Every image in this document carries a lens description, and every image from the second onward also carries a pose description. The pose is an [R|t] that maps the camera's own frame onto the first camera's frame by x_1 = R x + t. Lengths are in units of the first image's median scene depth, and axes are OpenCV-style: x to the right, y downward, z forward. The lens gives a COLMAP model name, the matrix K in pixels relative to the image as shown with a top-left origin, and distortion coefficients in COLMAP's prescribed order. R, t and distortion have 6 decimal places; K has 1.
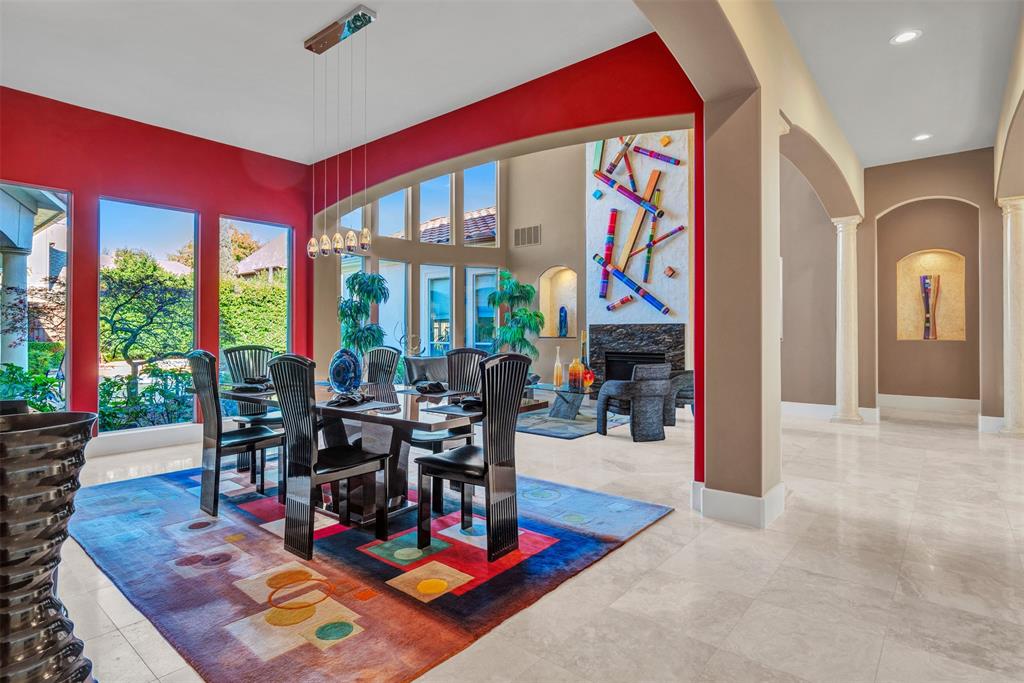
lens RADIAL K [[514.9, 0, 508.8], [0, 514.9, 331.8], [0, 0, 1]] dist [-0.011527, 0.001841]
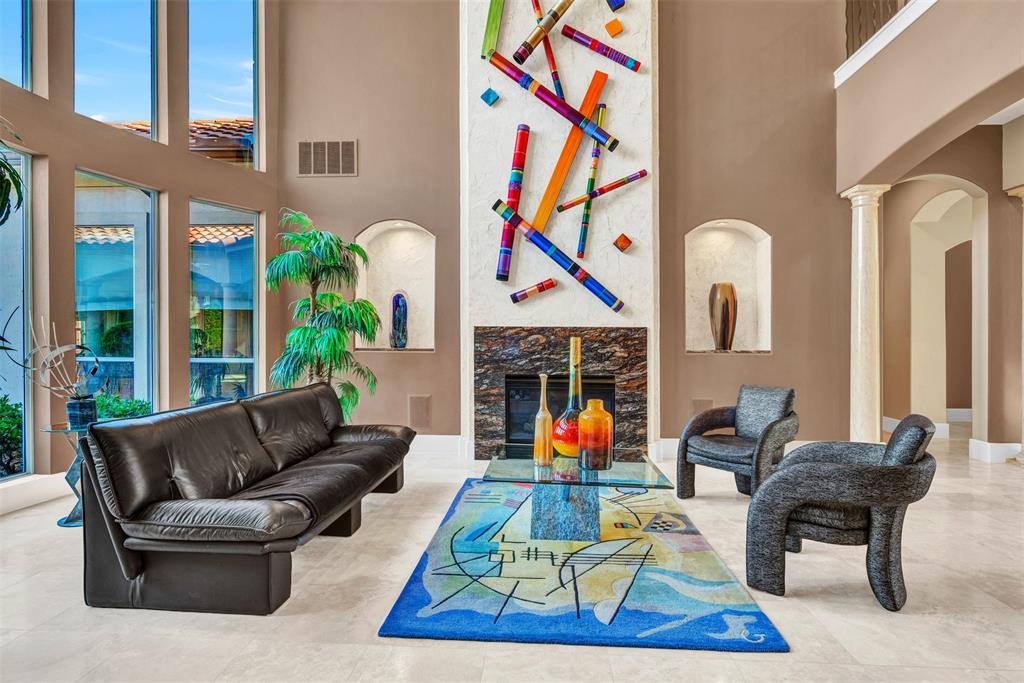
lens RADIAL K [[514.9, 0, 505.9], [0, 514.9, 341.1], [0, 0, 1]] dist [-0.011527, 0.001841]
pose [[0.809534, 0.005136, 0.587050, -0.152027], [-0.007293, 0.999973, 0.001309, 0.000766], [-0.587027, -0.005341, 0.809550, 0.562235]]
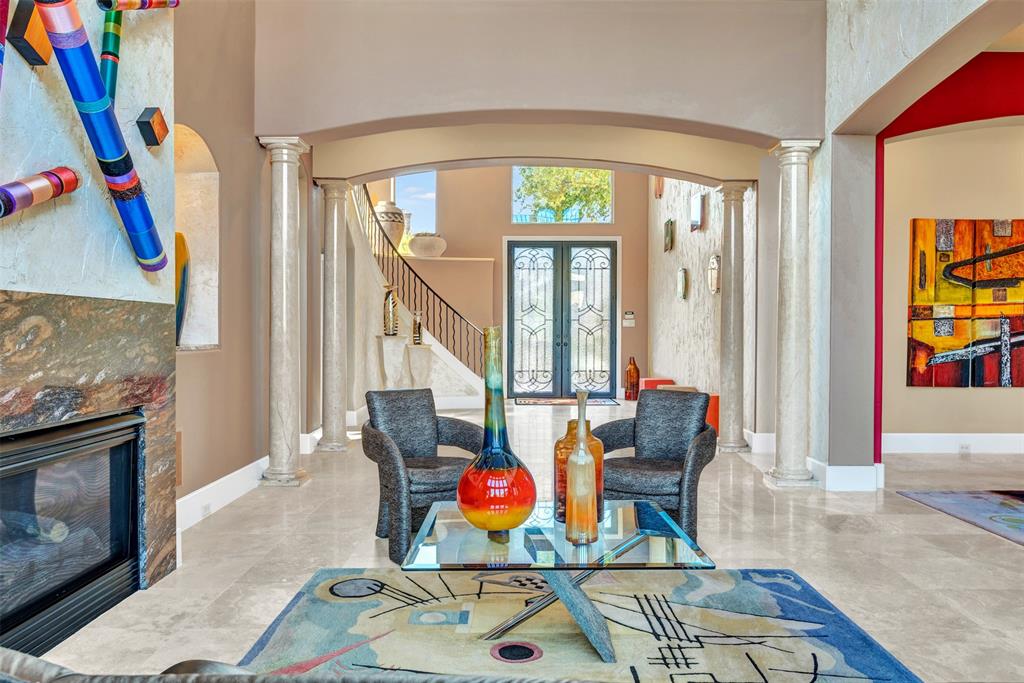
lens RADIAL K [[729.2, 0, 521.5], [0, 729.2, 344.8], [0, 0, 1]] dist [-0.006770, 0.006639]
pose [[-0.645624, -0.012062, 0.763560, -0.132190], [0.000457, 0.999869, 0.016181, 0.001417], [-0.763655, 0.010796, -0.645534, 1.057764]]
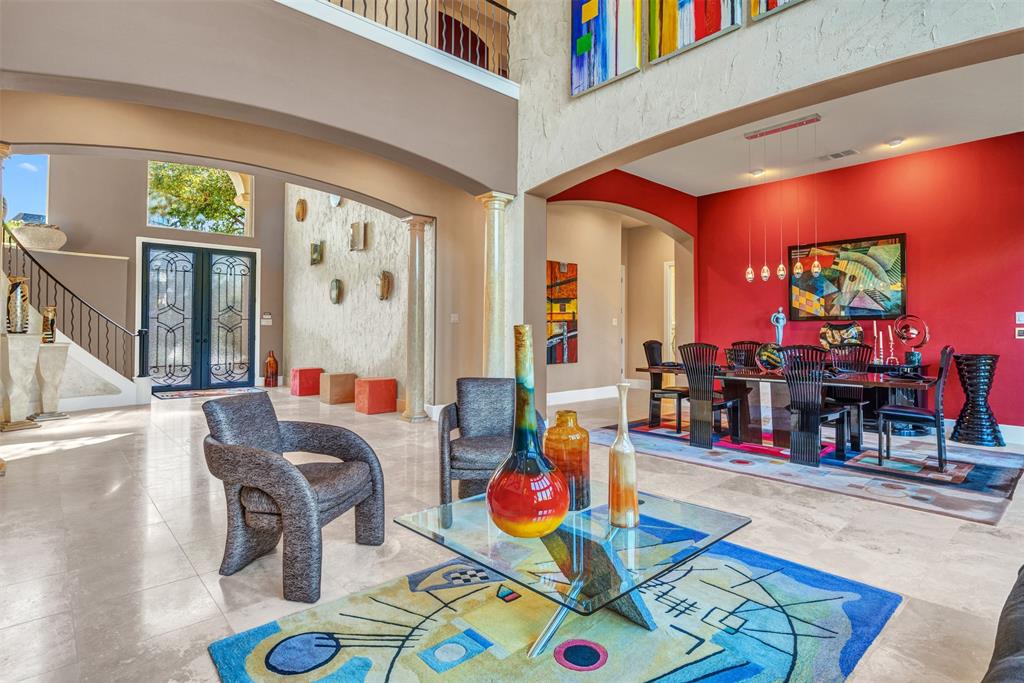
lens RADIAL K [[514.9, 0, 512.9], [0, 514.9, 323.0], [0, 0, 1]] dist [-0.011527, 0.001841]
pose [[-0.989817, 0.002041, 0.142328, 0.100454], [-0.000090, 0.999888, -0.014961, 0.001585], [-0.142342, -0.014822, -0.989706, 1.078871]]
